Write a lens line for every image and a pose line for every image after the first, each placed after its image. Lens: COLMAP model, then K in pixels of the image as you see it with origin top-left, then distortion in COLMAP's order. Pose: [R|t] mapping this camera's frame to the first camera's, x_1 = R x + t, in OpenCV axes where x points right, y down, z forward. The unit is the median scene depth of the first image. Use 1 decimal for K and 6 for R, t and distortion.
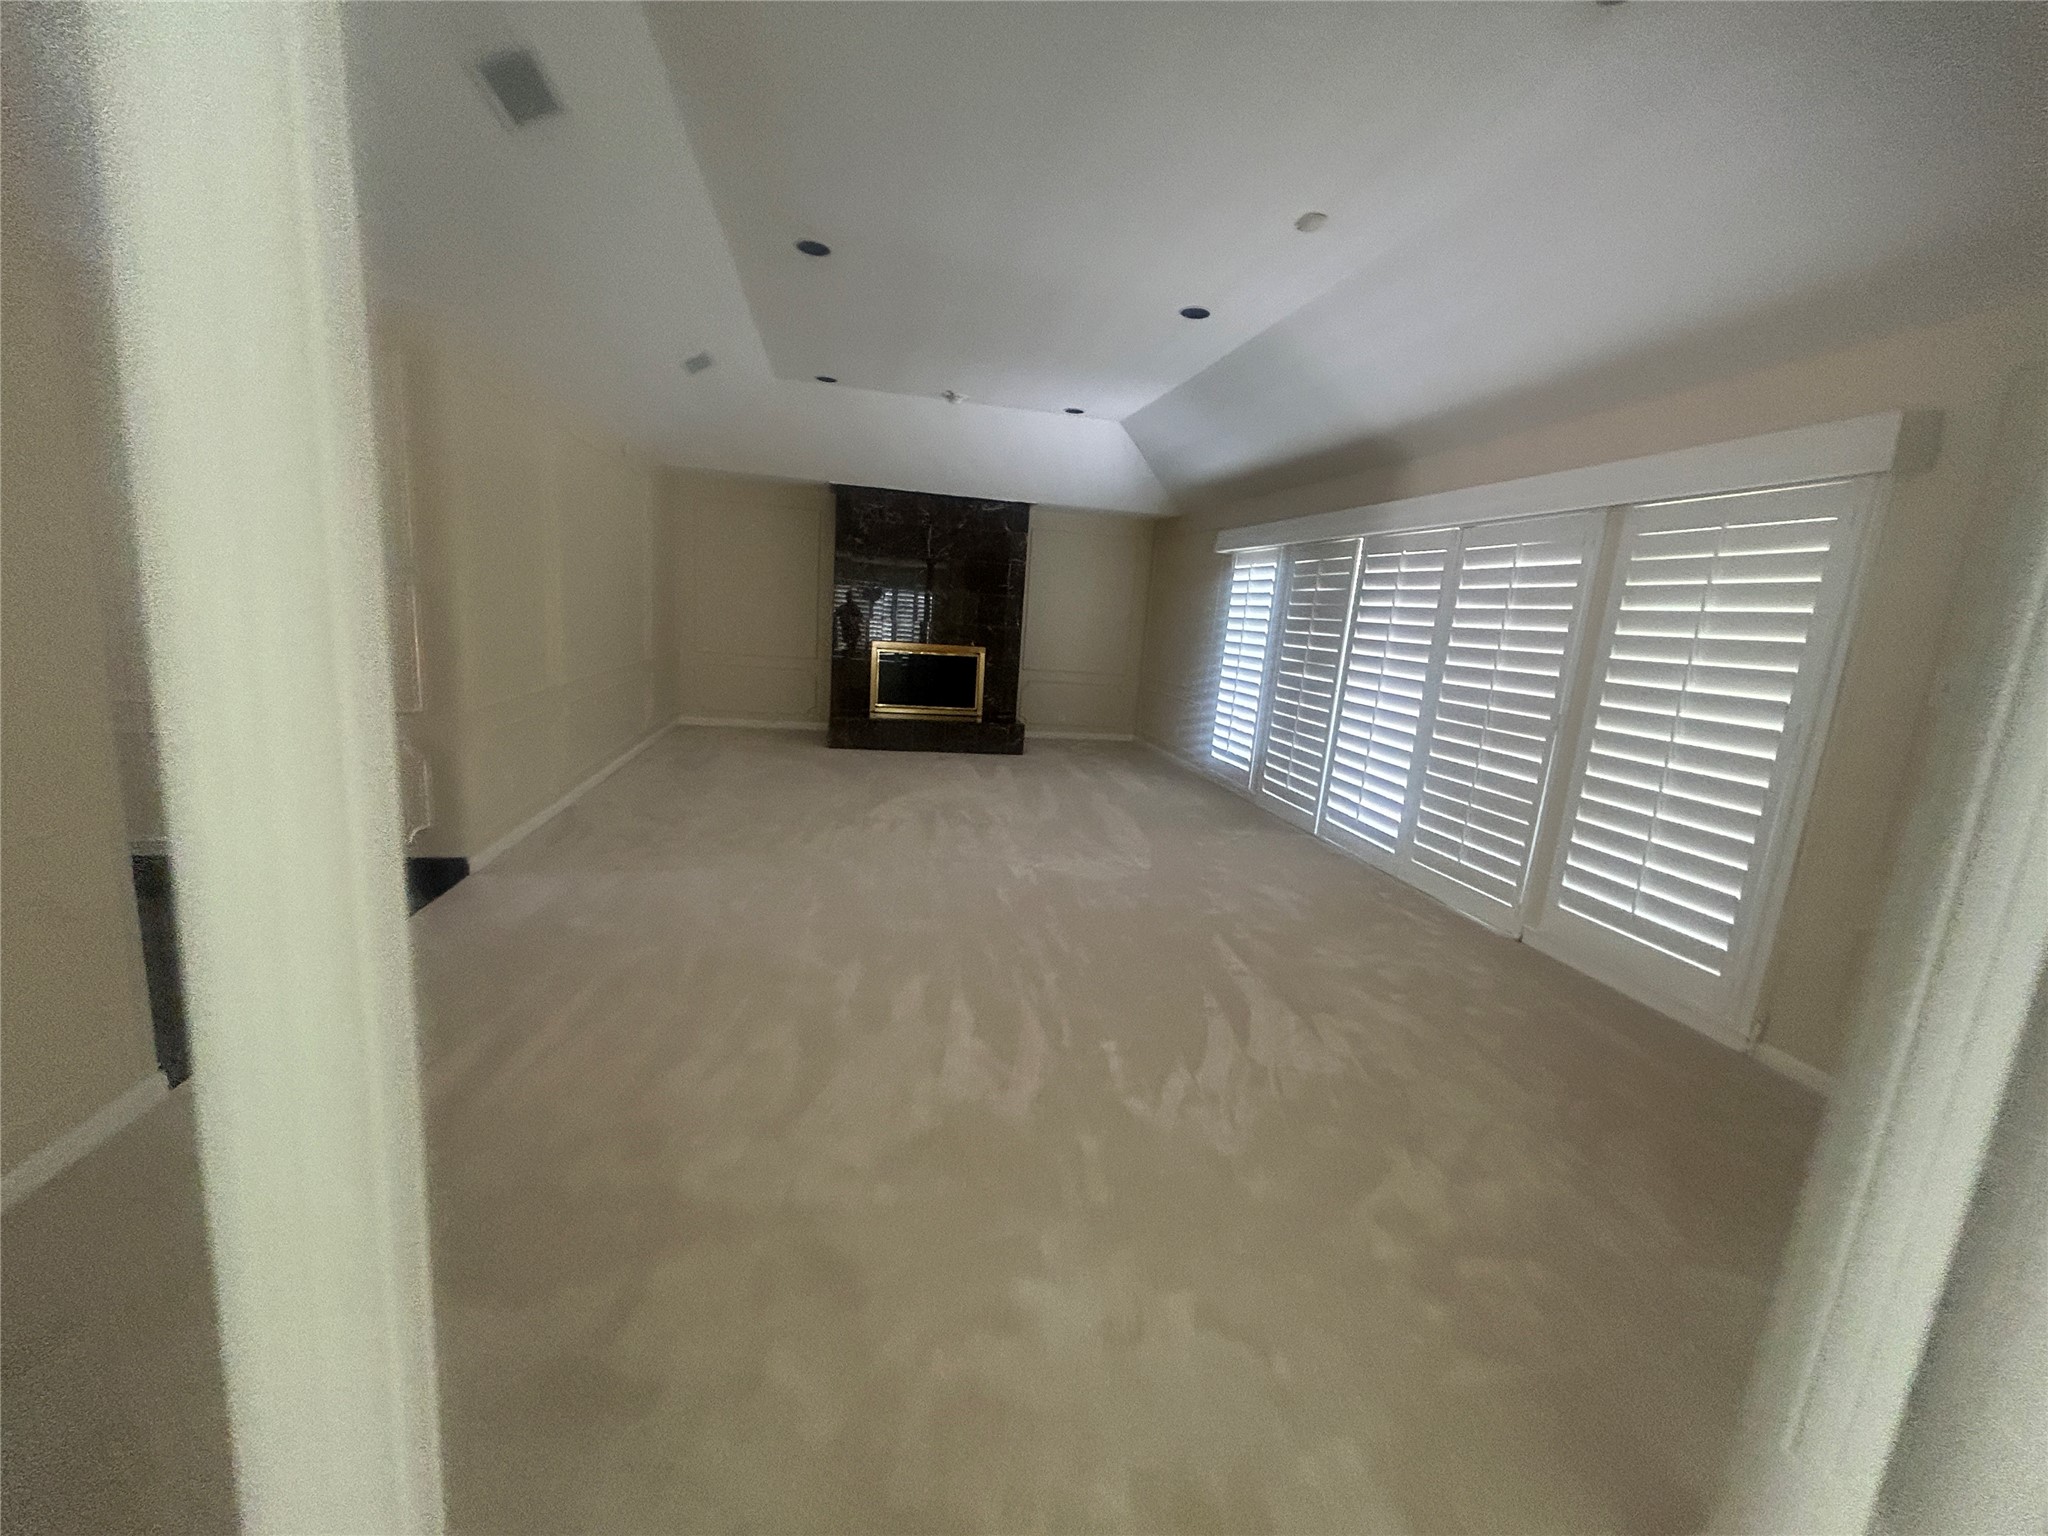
lens RADIAL K [[832.3, 0, 1017.6], [0, 832.3, 768.4], [0, 0, 1]] dist [0.001767, 0.000514]
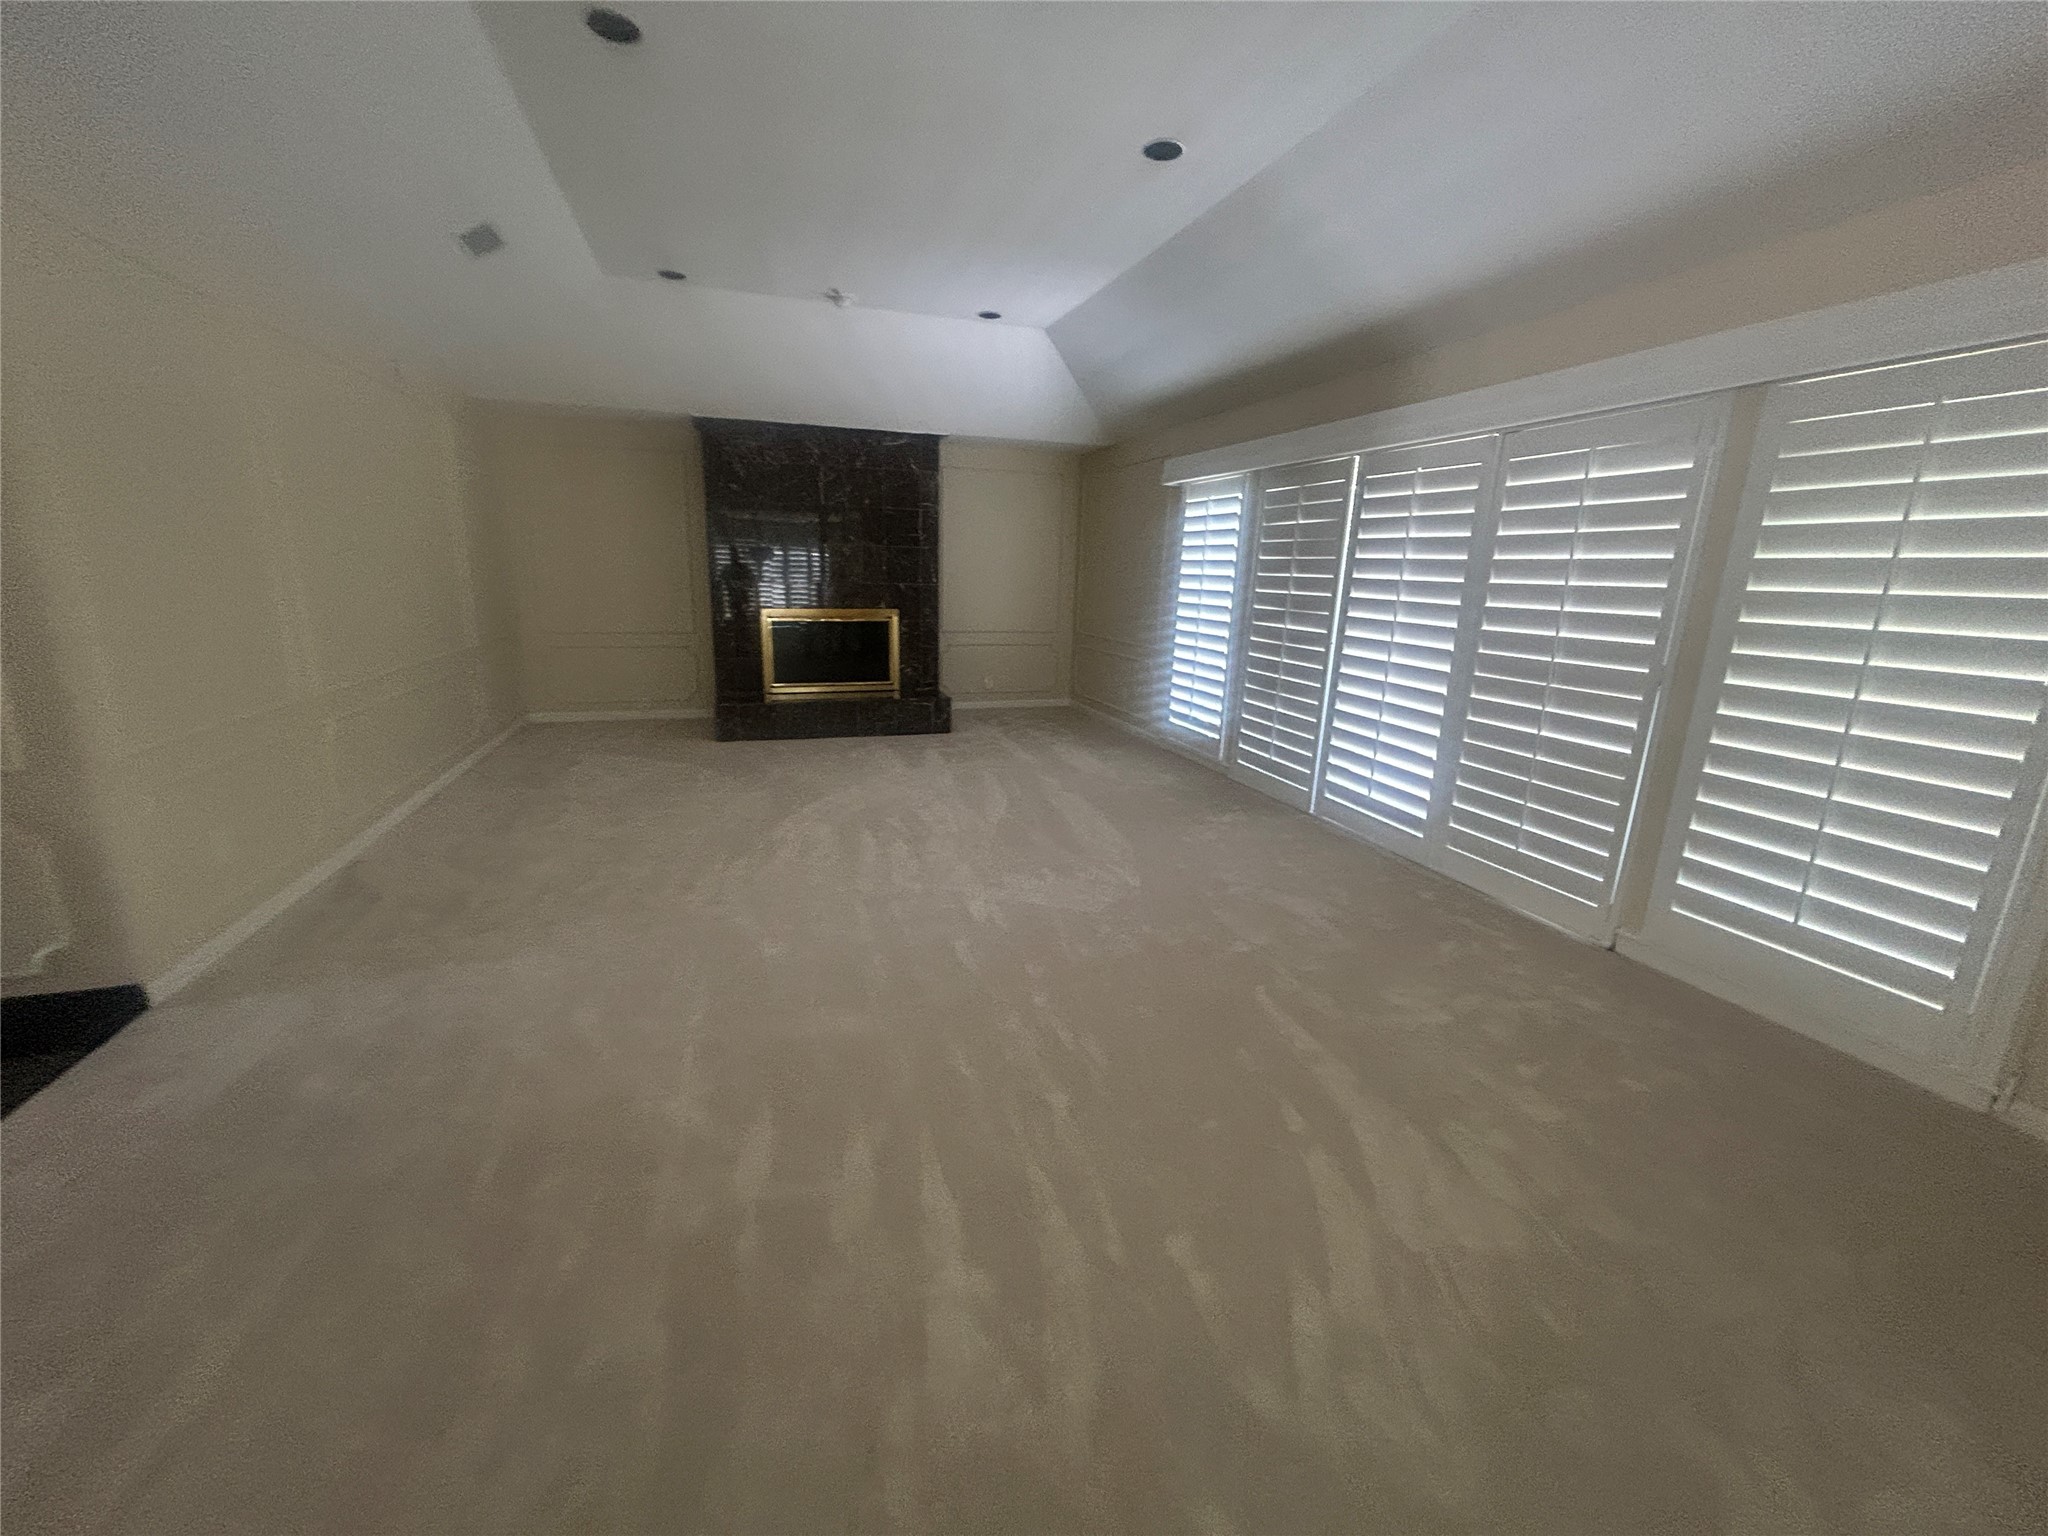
lens RADIAL K [[832.3, 0, 1020.3], [0, 832.3, 768.7], [0, 0, 1]] dist [0.001767, 0.000514]
pose [[0.991675, -0.071287, 0.107232, -0.027097], [0.065232, 0.996127, 0.058948, -0.037974], [-0.111019, -0.051462, 0.992485, 0.200485]]
